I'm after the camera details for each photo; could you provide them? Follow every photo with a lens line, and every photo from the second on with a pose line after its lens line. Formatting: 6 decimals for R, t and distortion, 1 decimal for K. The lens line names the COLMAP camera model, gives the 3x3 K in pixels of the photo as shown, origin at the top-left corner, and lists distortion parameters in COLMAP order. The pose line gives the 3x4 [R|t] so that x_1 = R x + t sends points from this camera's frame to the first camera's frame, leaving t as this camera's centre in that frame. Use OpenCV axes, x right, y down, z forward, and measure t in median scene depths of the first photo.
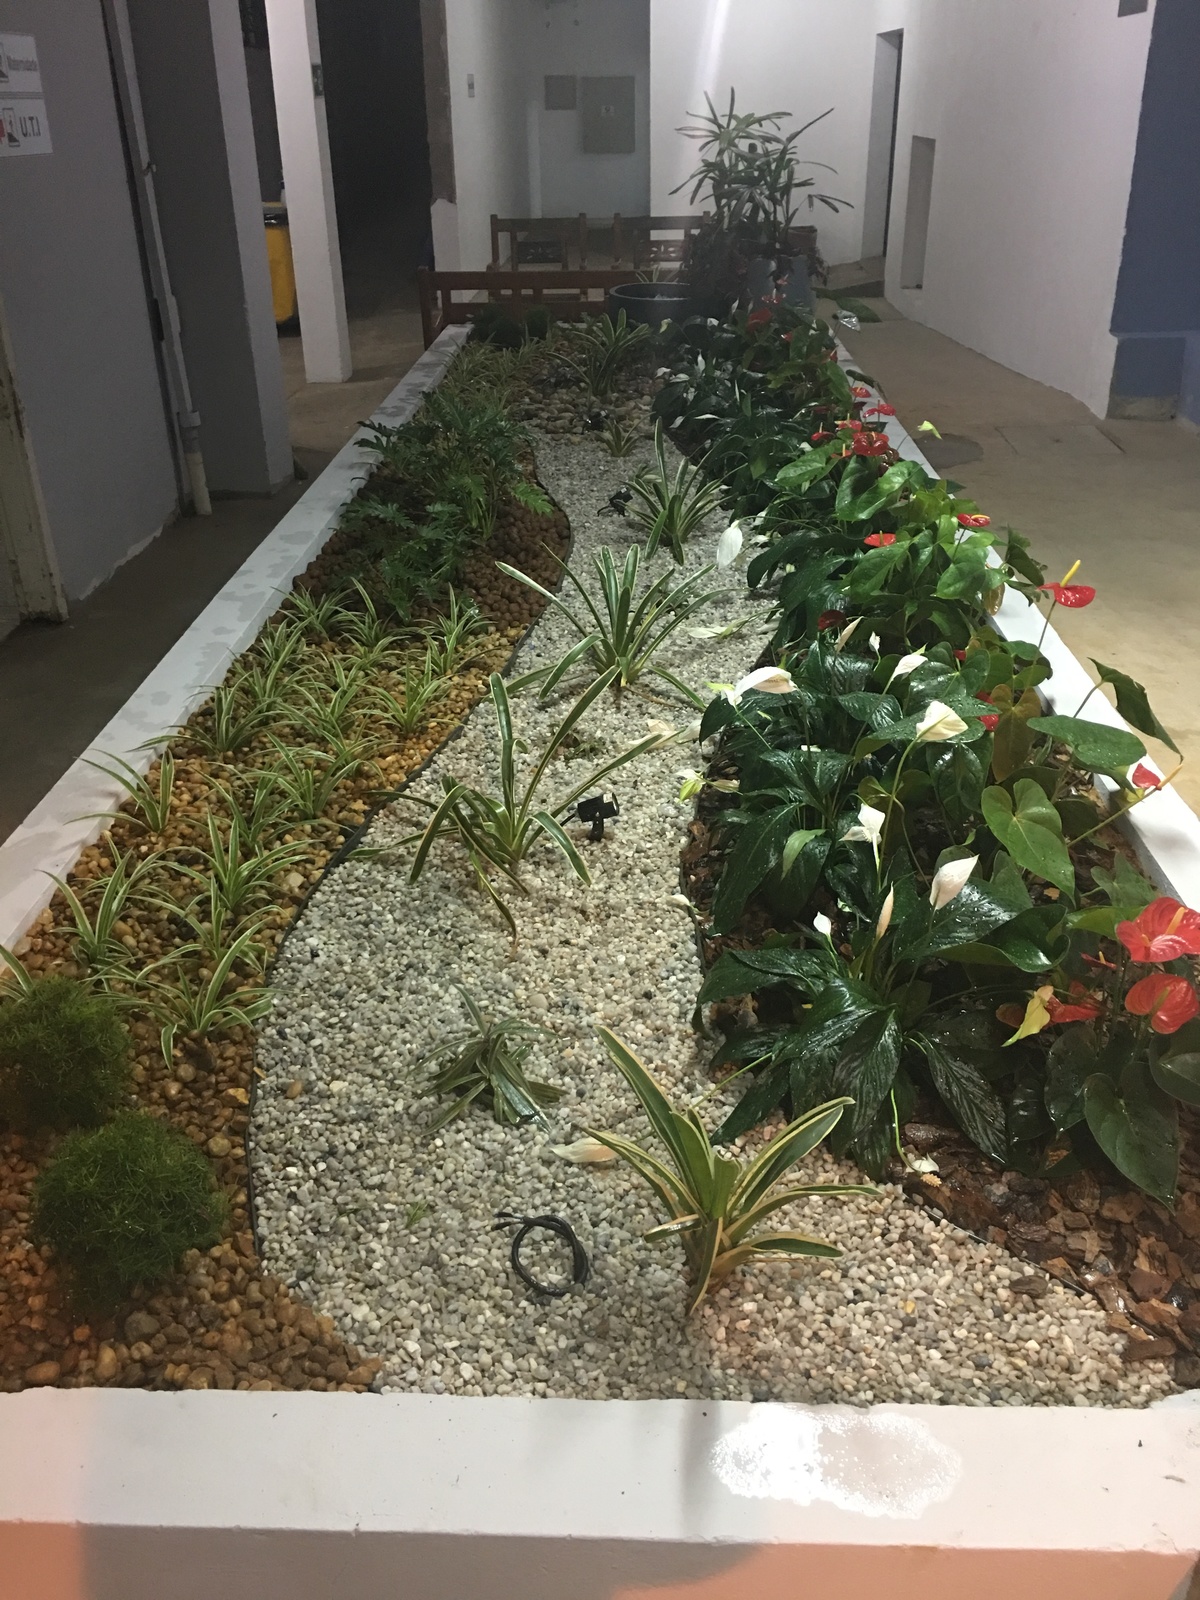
lens RADIAL K [[1370.1, 0, 600.0], [0, 1370.1, 800.0], [0, 0, 1]] dist [0.085107, -0.124893]
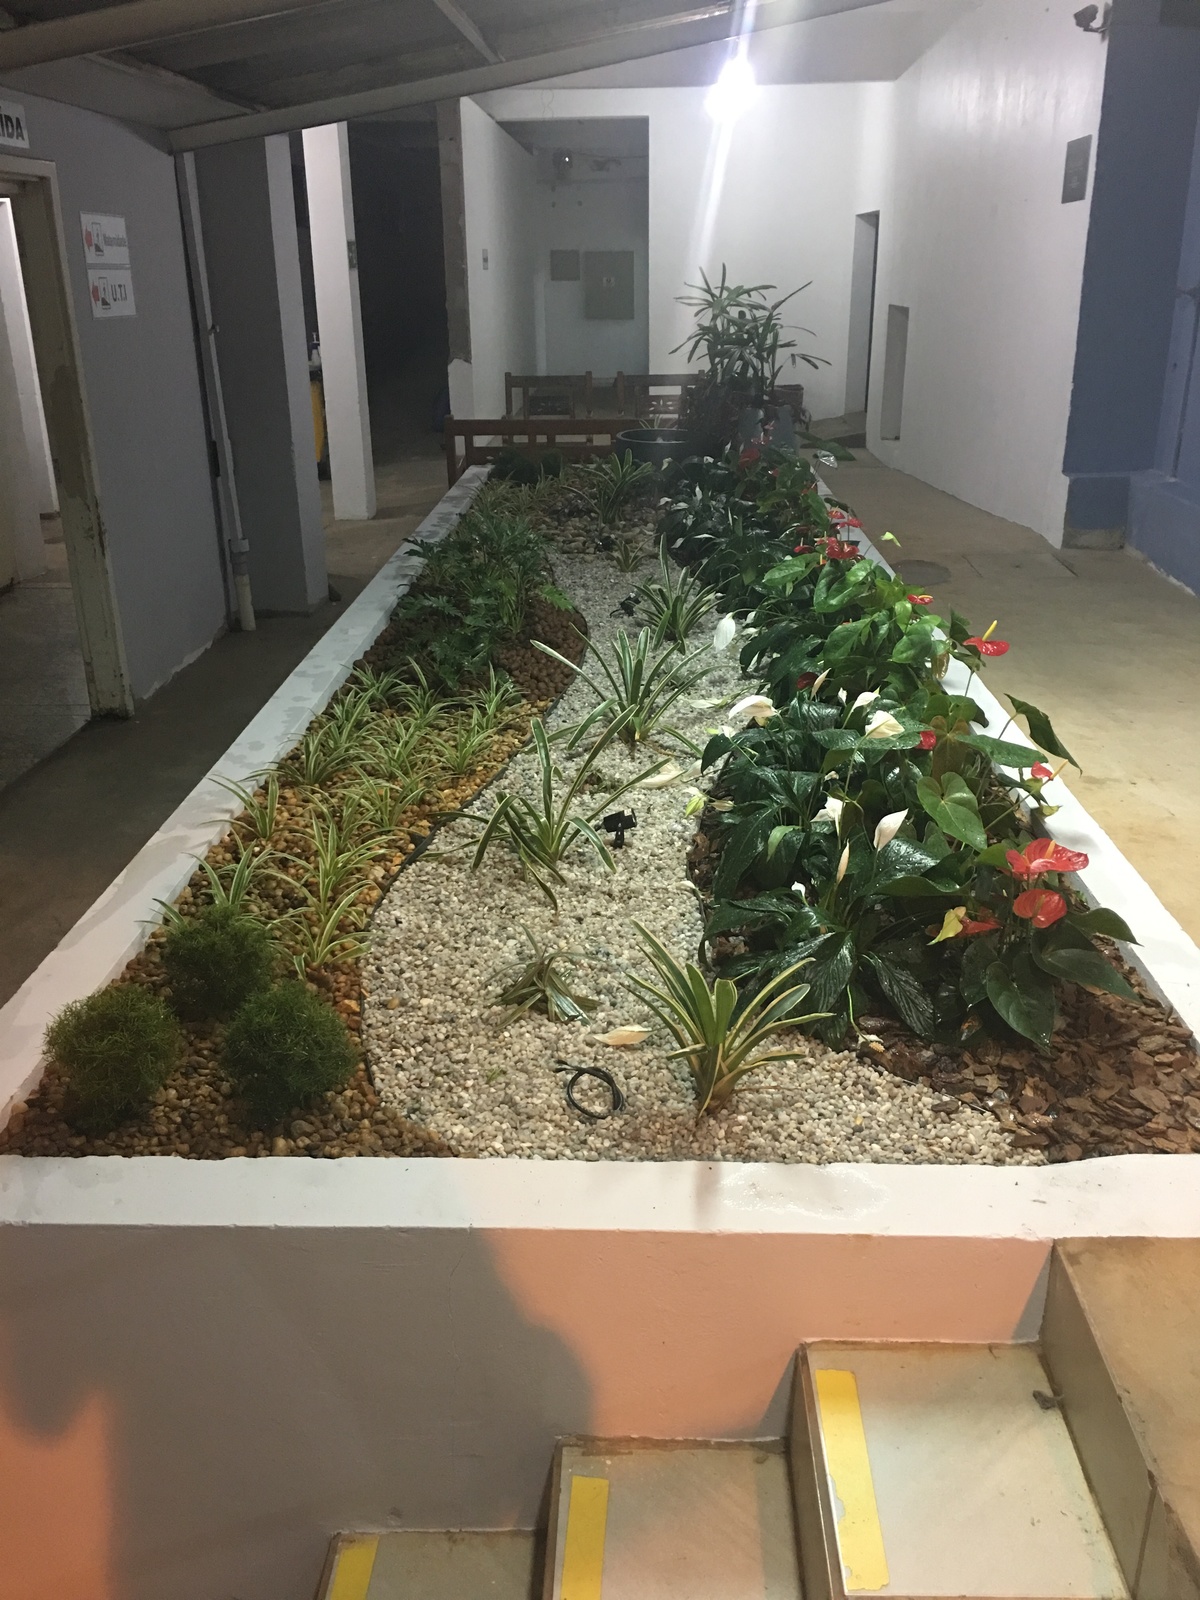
lens RADIAL K [[1370.1, 0, 600.0], [0, 1370.1, 800.0], [0, 0, 1]] dist [0.085107, -0.124893]
pose [[0.999994, 0.002784, 0.002285, -0.021279], [-0.002537, 0.994807, -0.101745, 0.108008], [-0.002556, 0.101739, 0.994808, -0.224665]]
